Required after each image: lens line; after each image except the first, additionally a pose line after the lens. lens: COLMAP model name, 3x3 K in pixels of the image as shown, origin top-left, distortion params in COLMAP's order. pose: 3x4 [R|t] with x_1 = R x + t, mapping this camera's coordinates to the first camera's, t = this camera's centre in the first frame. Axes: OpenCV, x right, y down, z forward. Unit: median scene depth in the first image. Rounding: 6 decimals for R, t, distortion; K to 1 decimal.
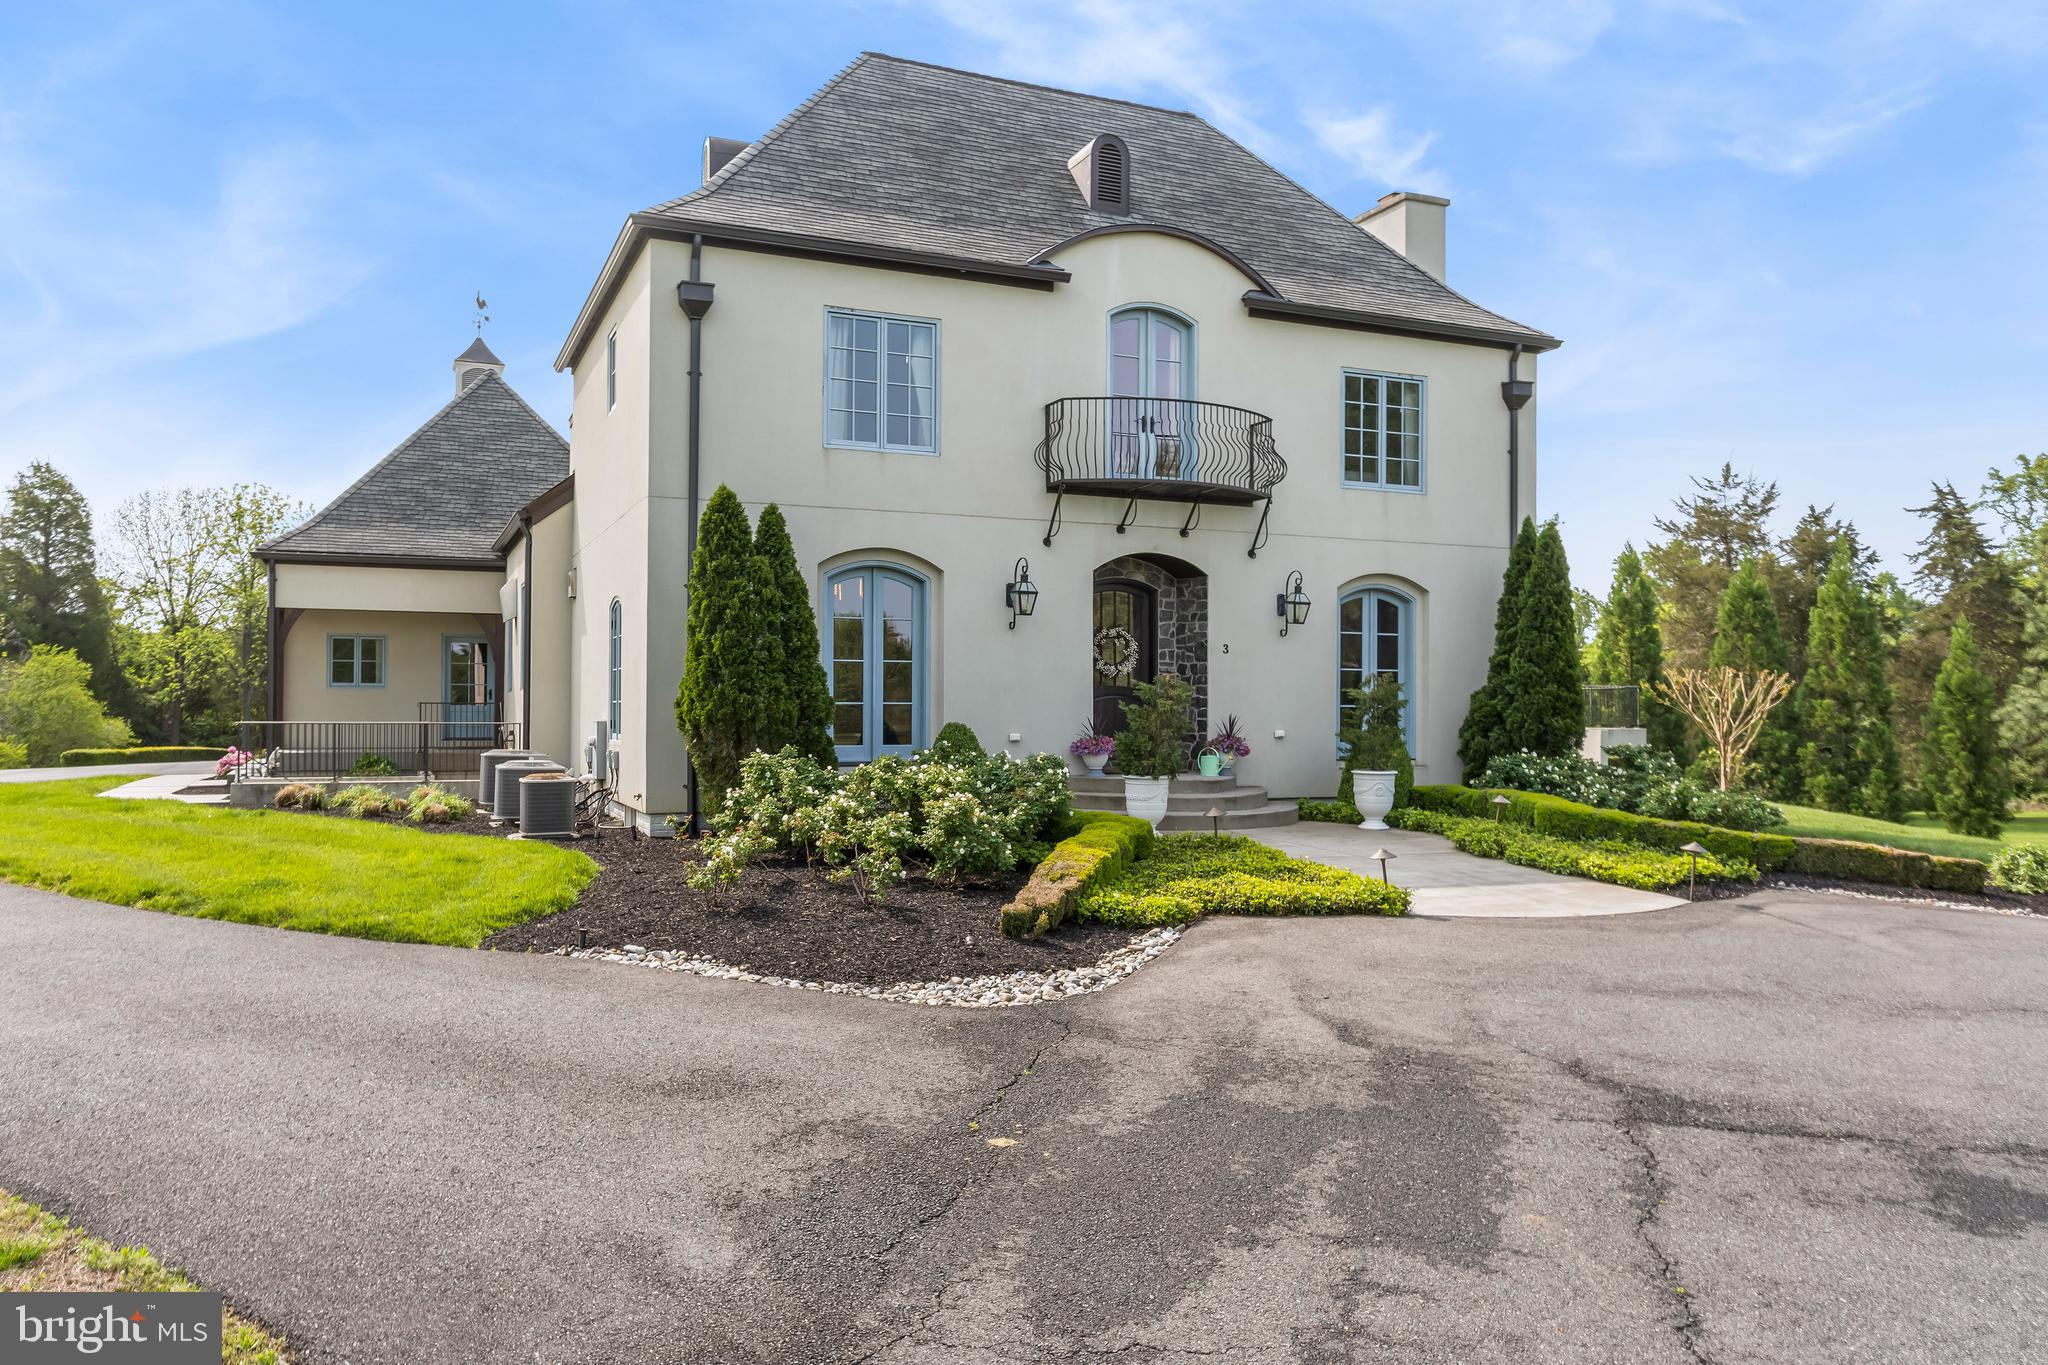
lens RADIAL K [[1453.9, 0, 1024.0], [0, 1453.9, 682.5], [0, 0, 1]] dist [0.006025, 0.002152]
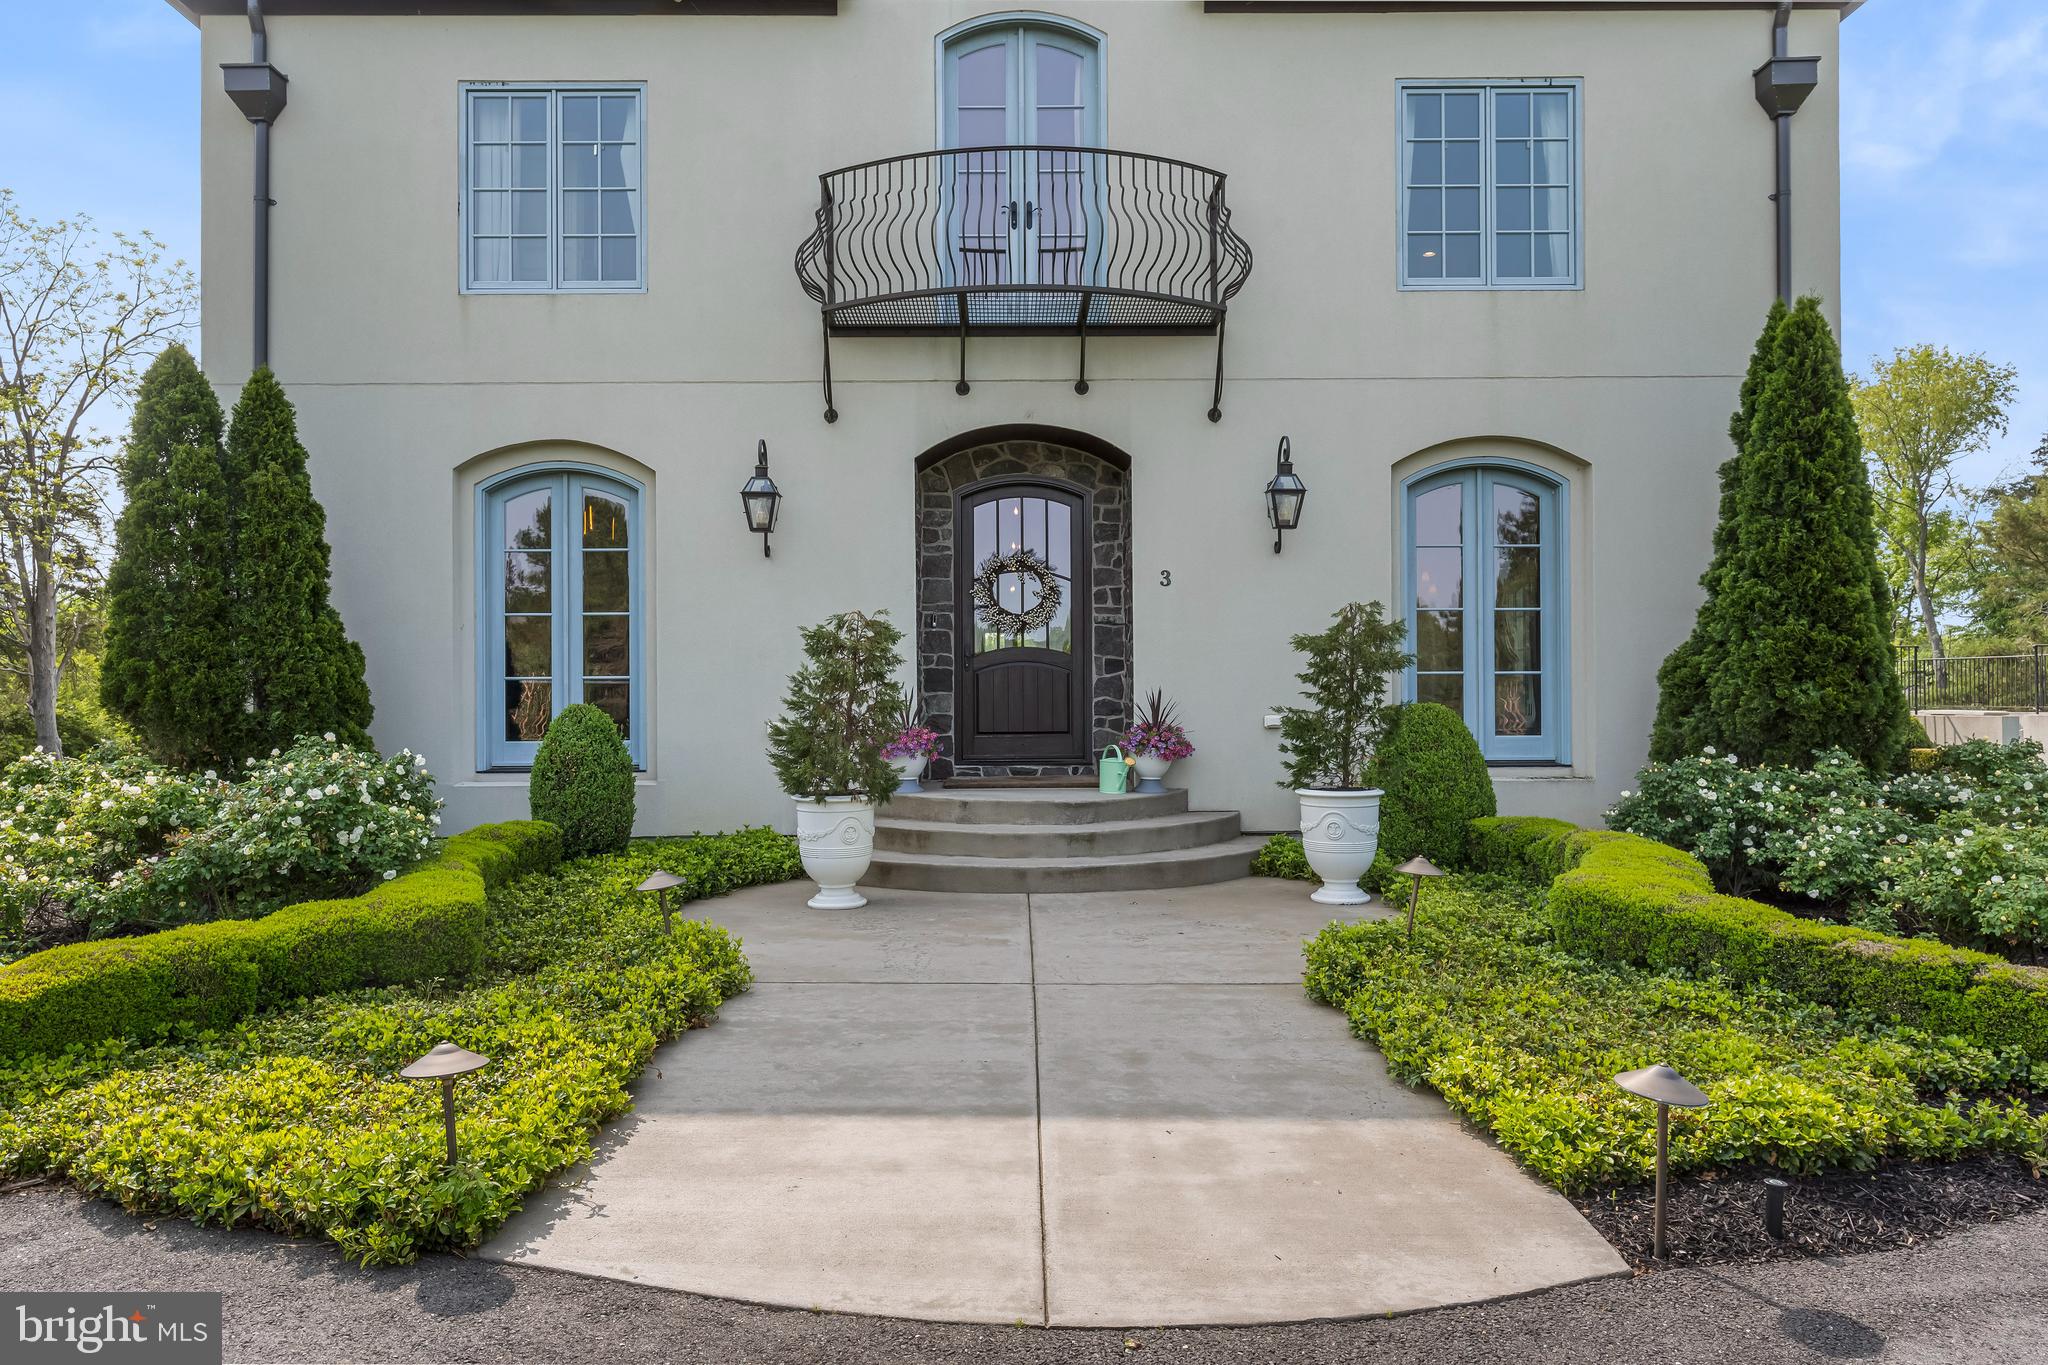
lens RADIAL K [[1366.2, 0, 1010.1], [0, 1366.2, 700.8], [0, 0, 1]] dist [0.007924, -0.000155]
pose [[0.916004, -0.011618, -0.401001, 0.307942], [0.016557, 0.999824, 0.008853, 0.021181], [0.400827, -0.014748, 0.916035, 0.468256]]
